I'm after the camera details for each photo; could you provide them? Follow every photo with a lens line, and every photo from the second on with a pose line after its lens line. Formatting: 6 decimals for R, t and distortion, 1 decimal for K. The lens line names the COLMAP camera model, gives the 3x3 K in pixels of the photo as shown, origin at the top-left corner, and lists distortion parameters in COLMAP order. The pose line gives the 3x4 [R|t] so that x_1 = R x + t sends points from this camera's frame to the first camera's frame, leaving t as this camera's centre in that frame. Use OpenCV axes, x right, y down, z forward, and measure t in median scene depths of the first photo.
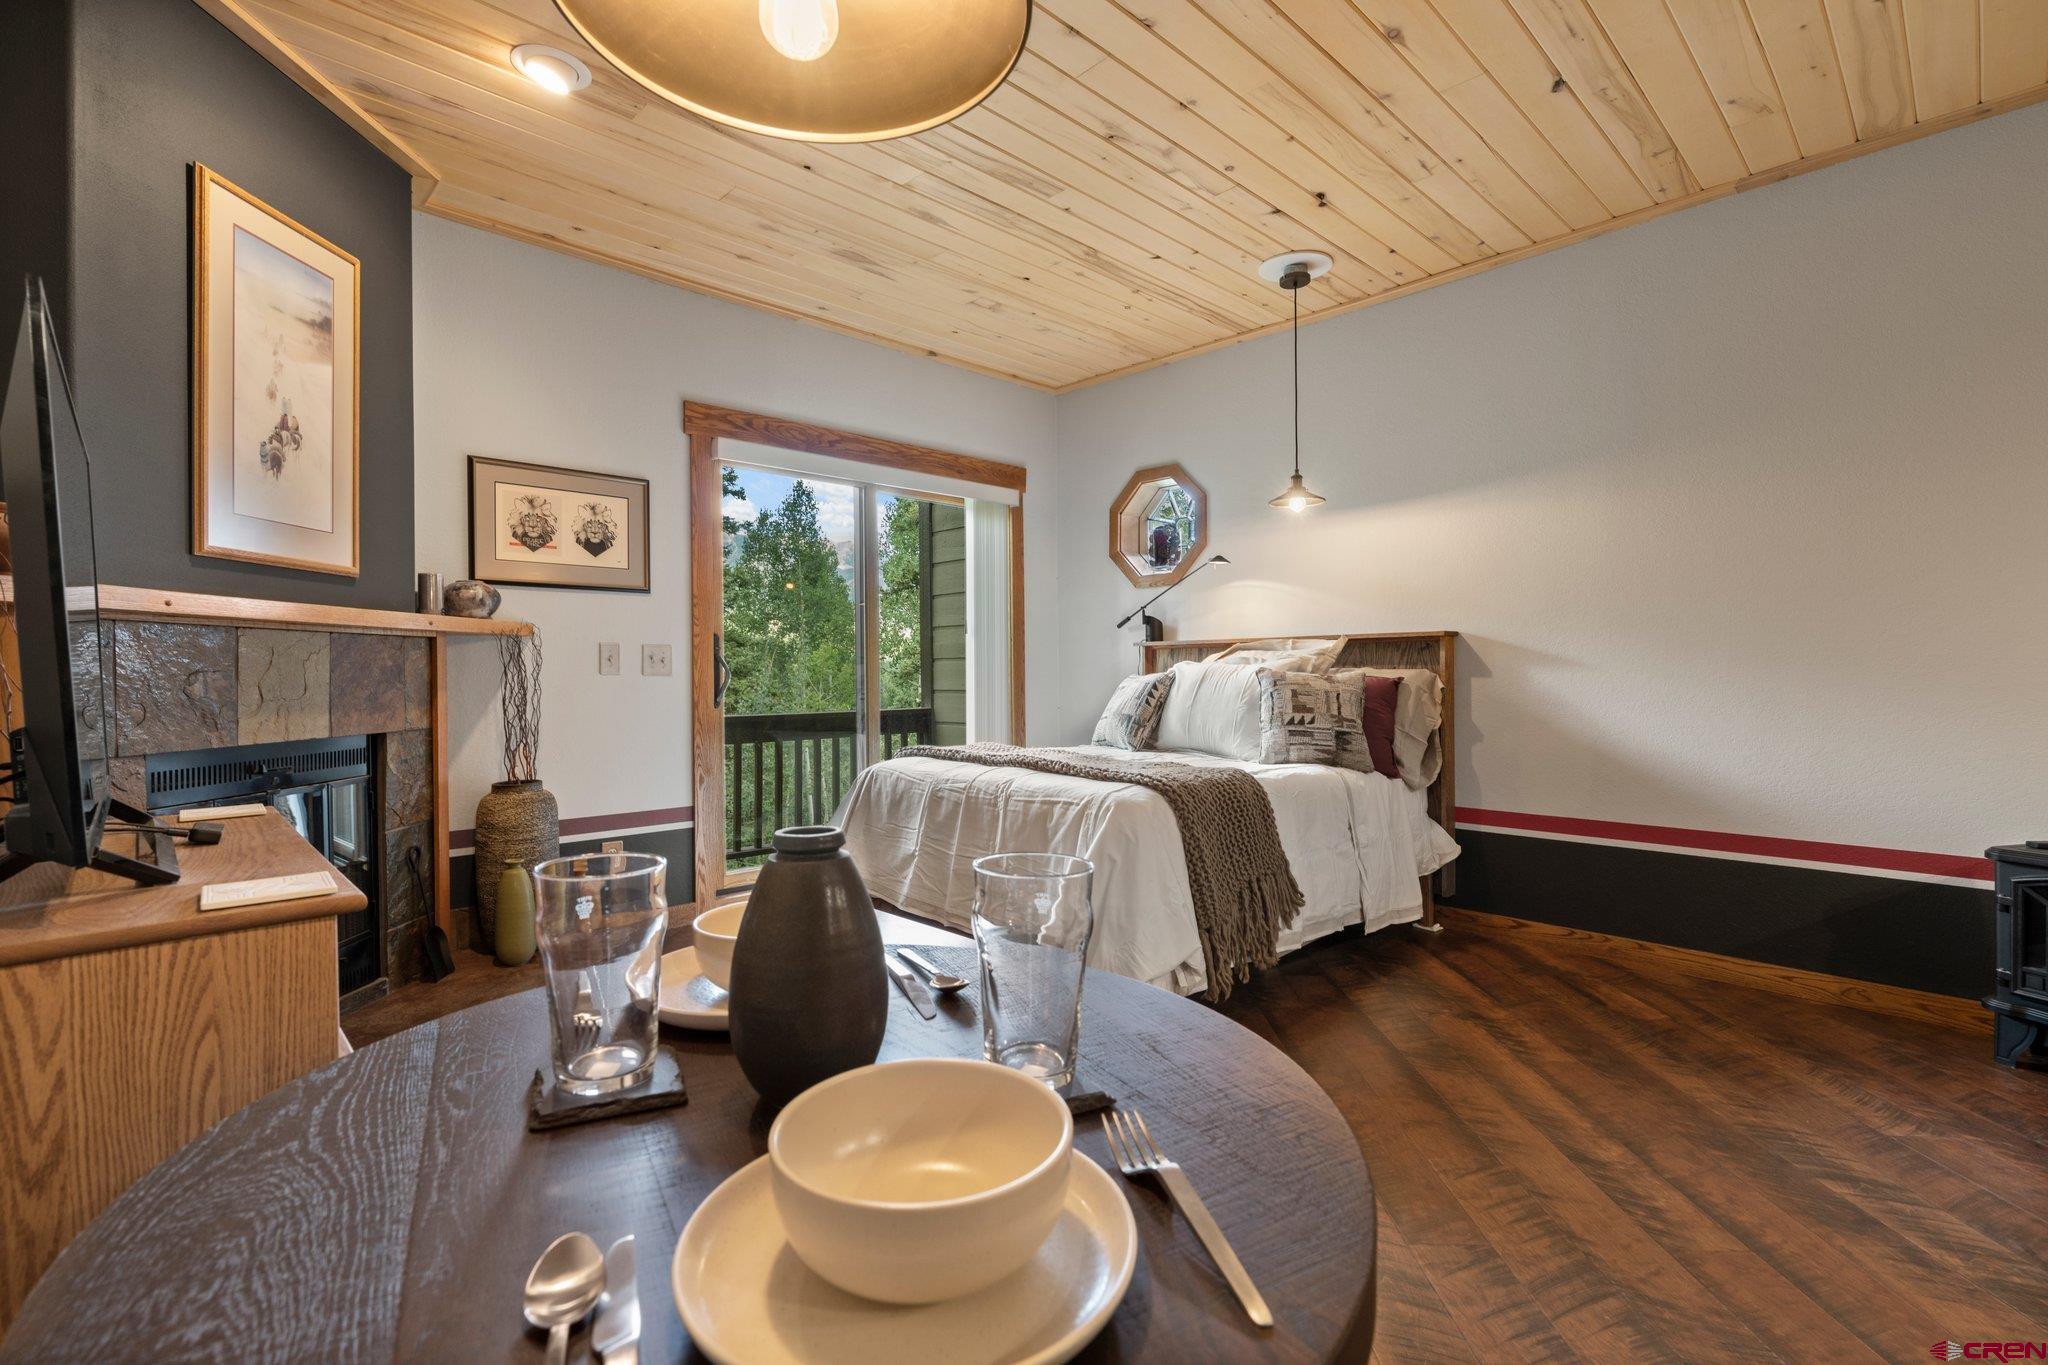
lens RADIAL K [[934.6, 0, 1023.0], [0, 934.6, 674.9], [0, 0, 1]] dist [-0.012518, 0.004474]
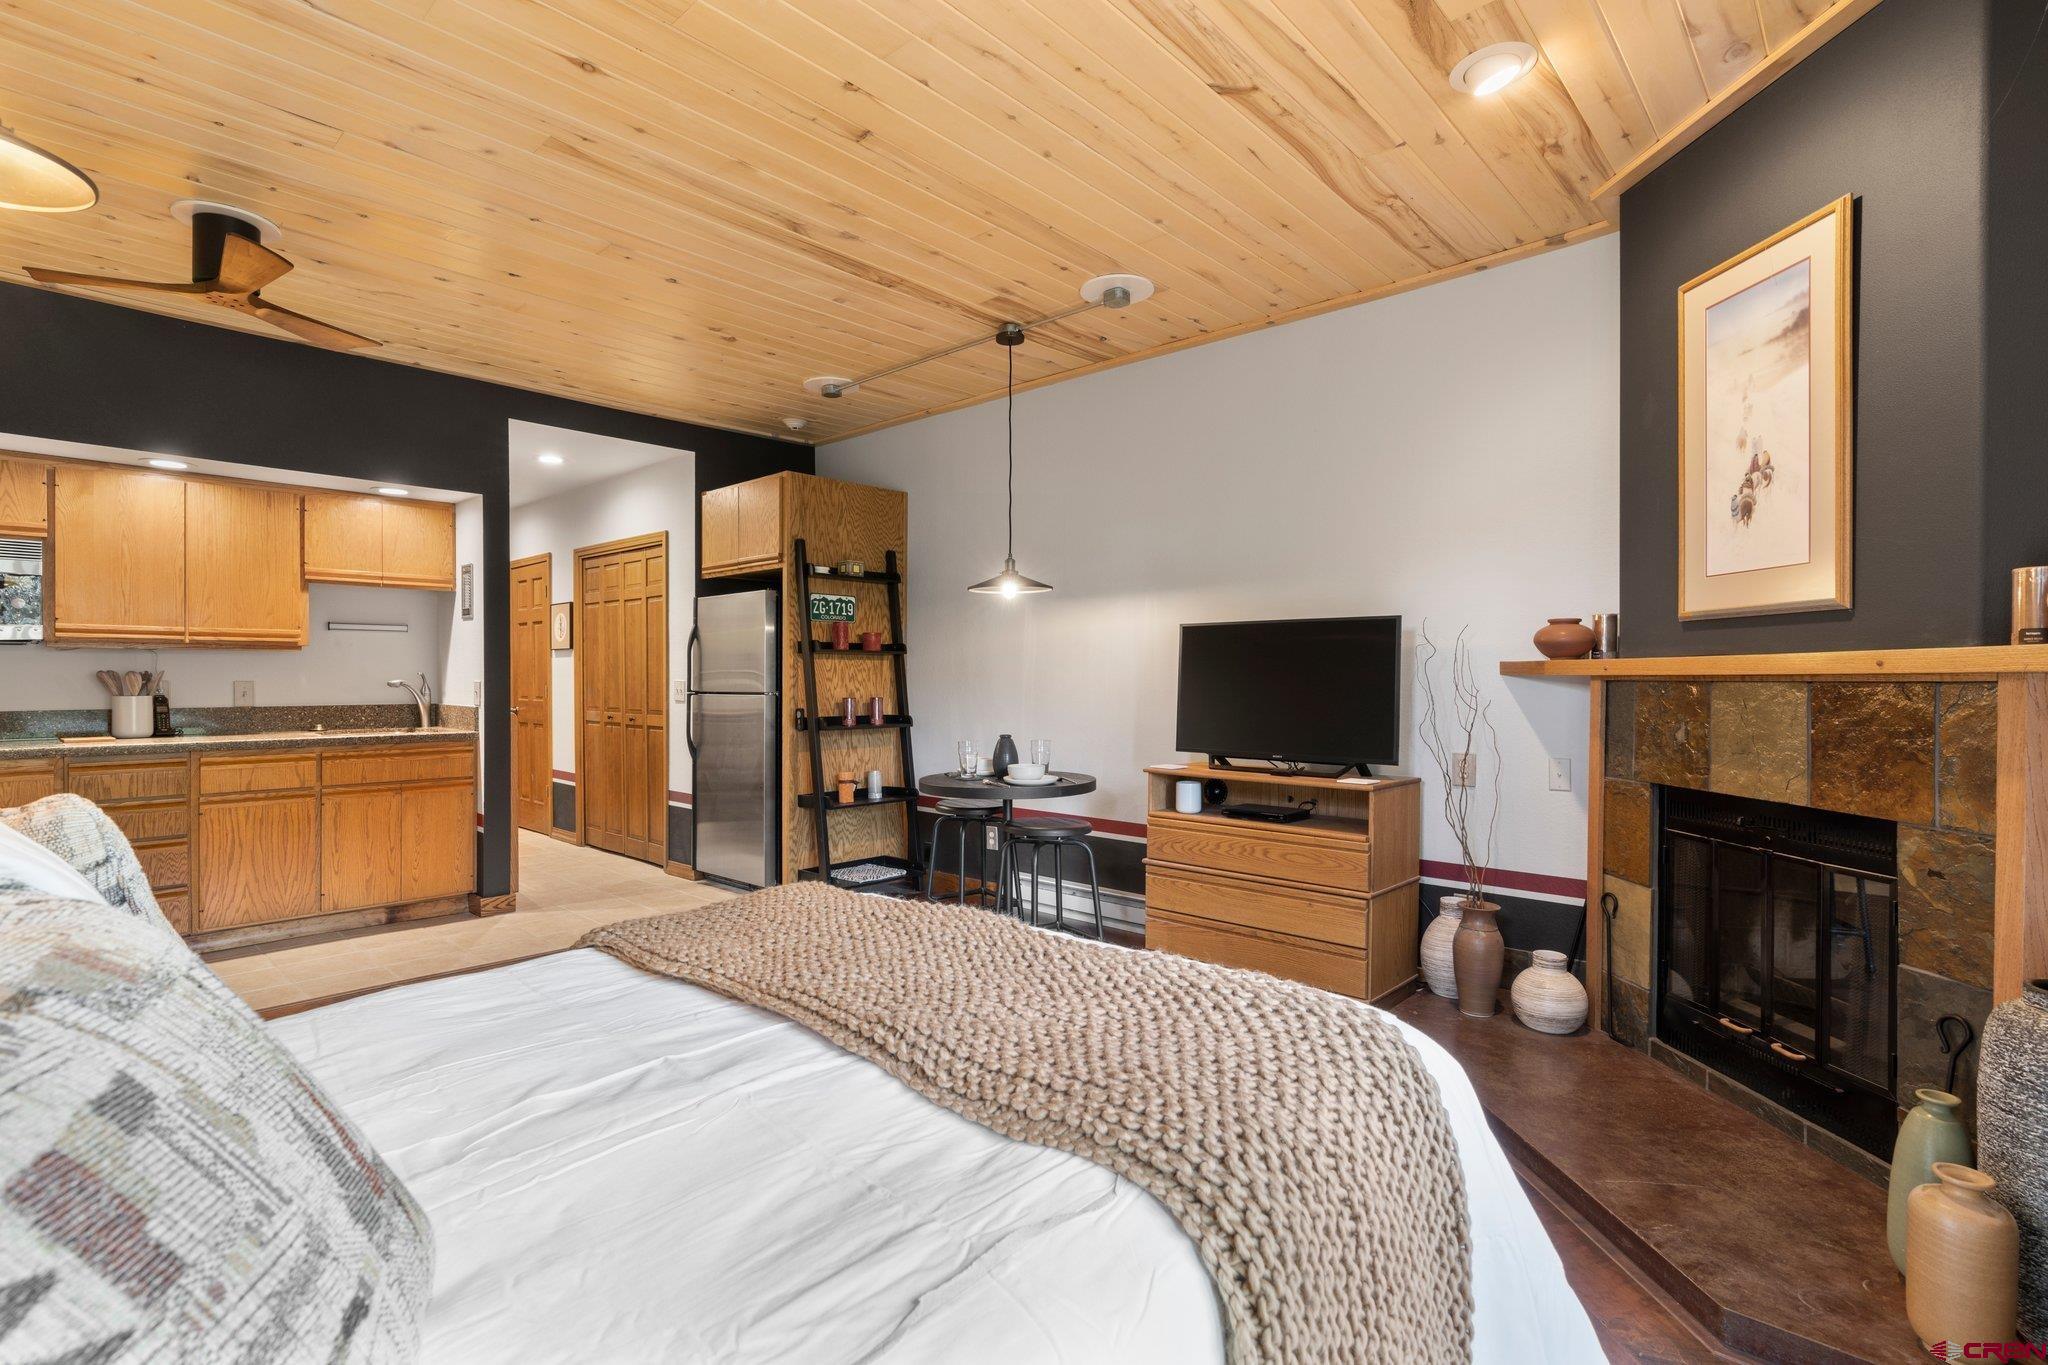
lens RADIAL K [[934.6, 0, 1010.6], [0, 934.6, 679.9], [0, 0, 1]] dist [-0.012518, 0.004474]
pose [[-0.997930, 0.007657, -0.063848, 0.022293], [0.007234, 0.999950, 0.006860, -0.047233], [0.063897, 0.006384, -0.997936, 1.447745]]
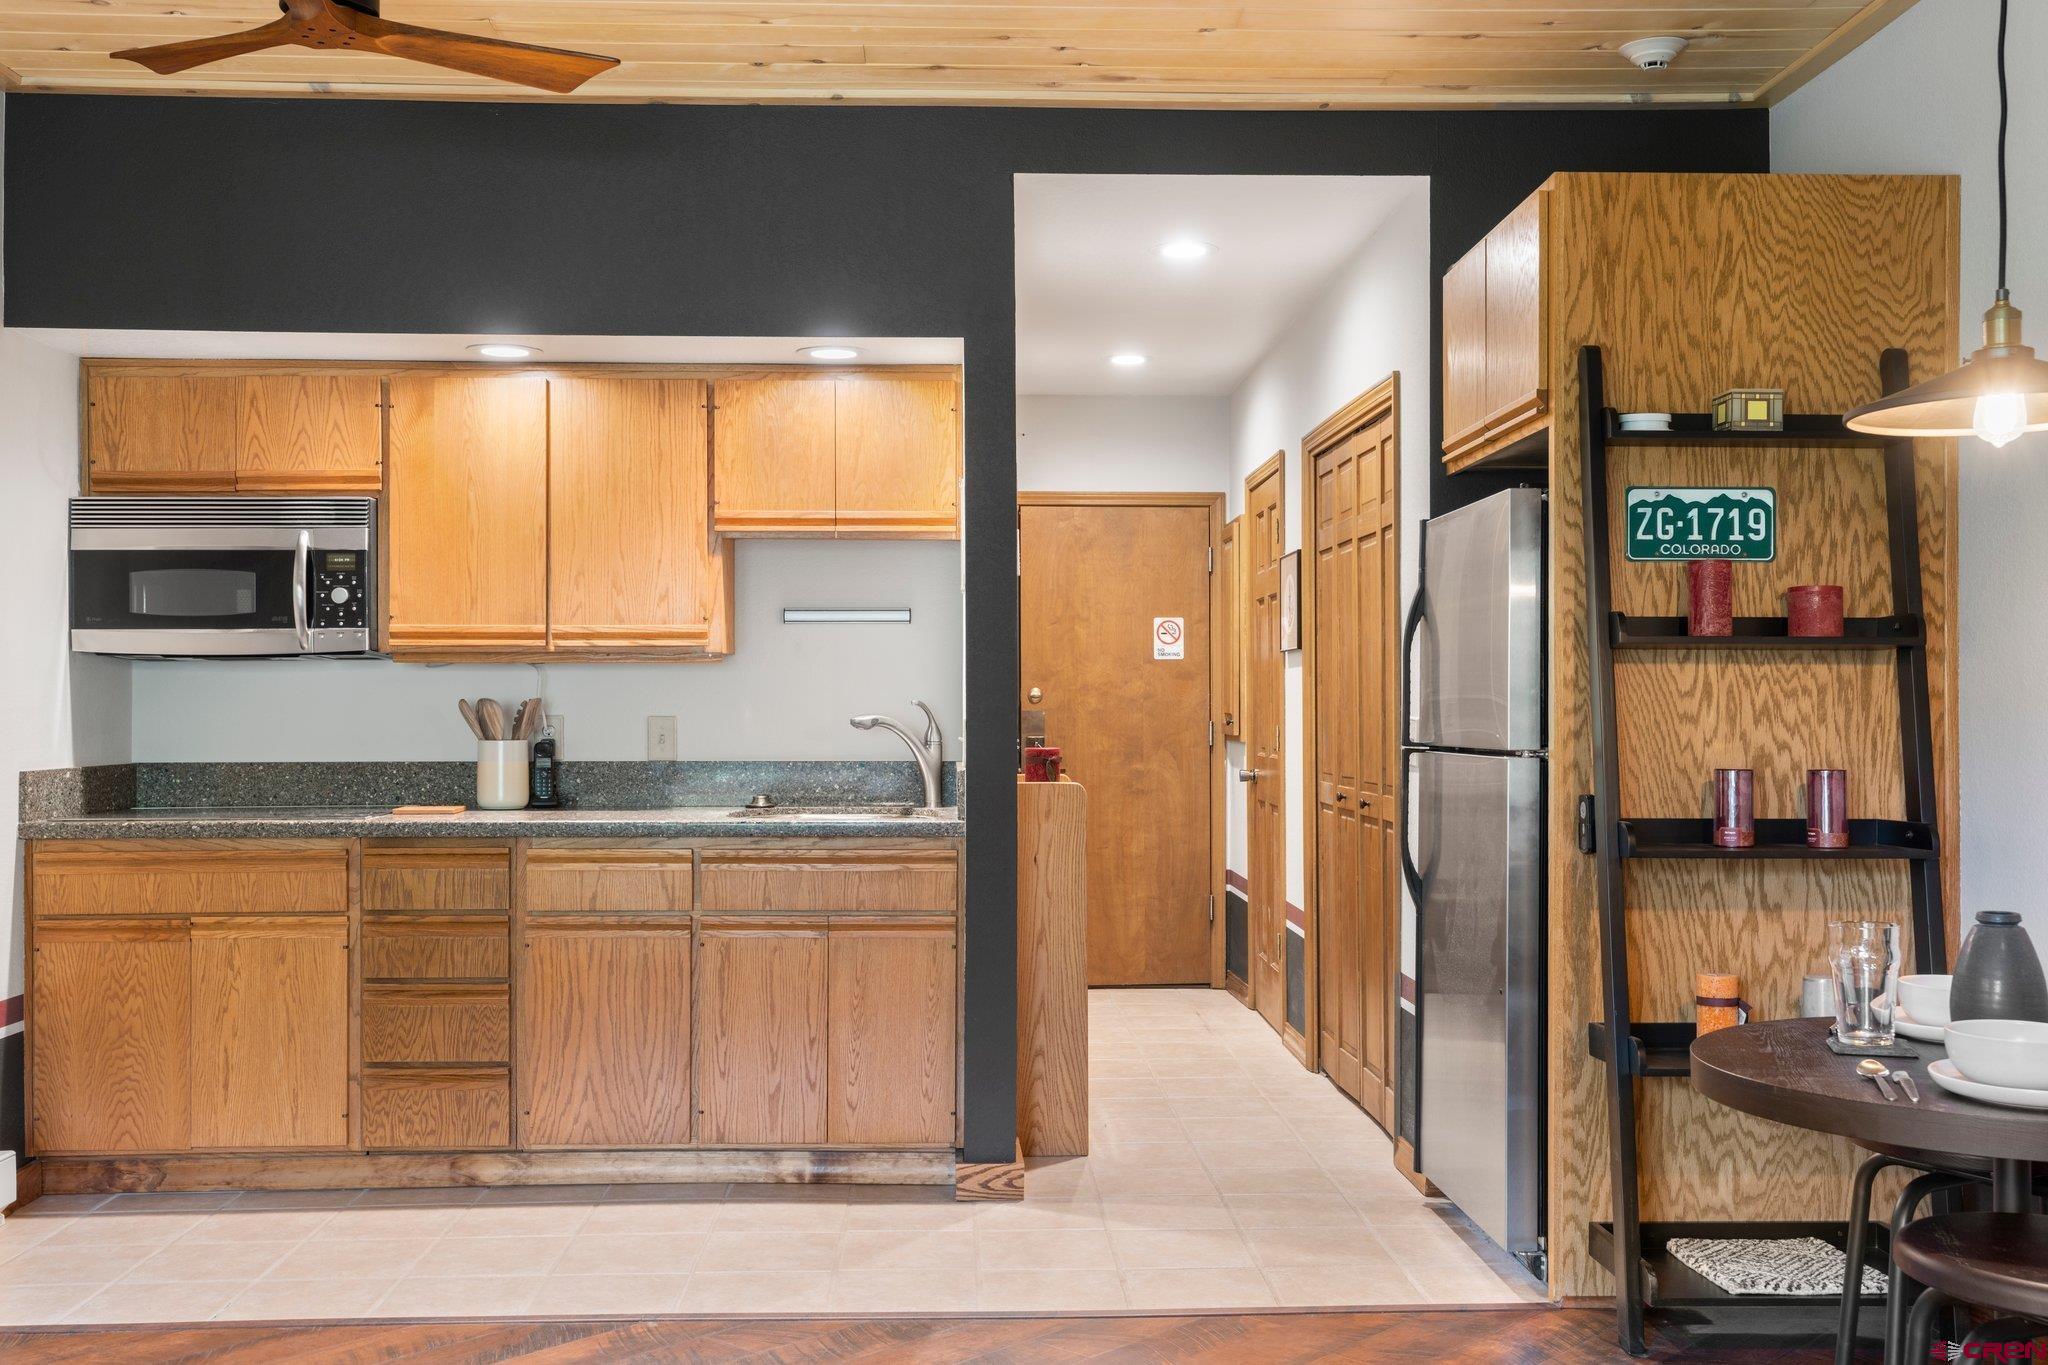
lens RADIAL K [[1936.5, 0, 1026.1], [0, 1936.5, 690.5], [0, 0, 1]] dist [-0.000266, 0.000000]
pose [[-0.750909, 0.012282, 0.660291, -0.262657], [0.006816, 0.999918, -0.010848, -0.046348], [-0.660371, -0.003646, -0.750931, 1.017673]]
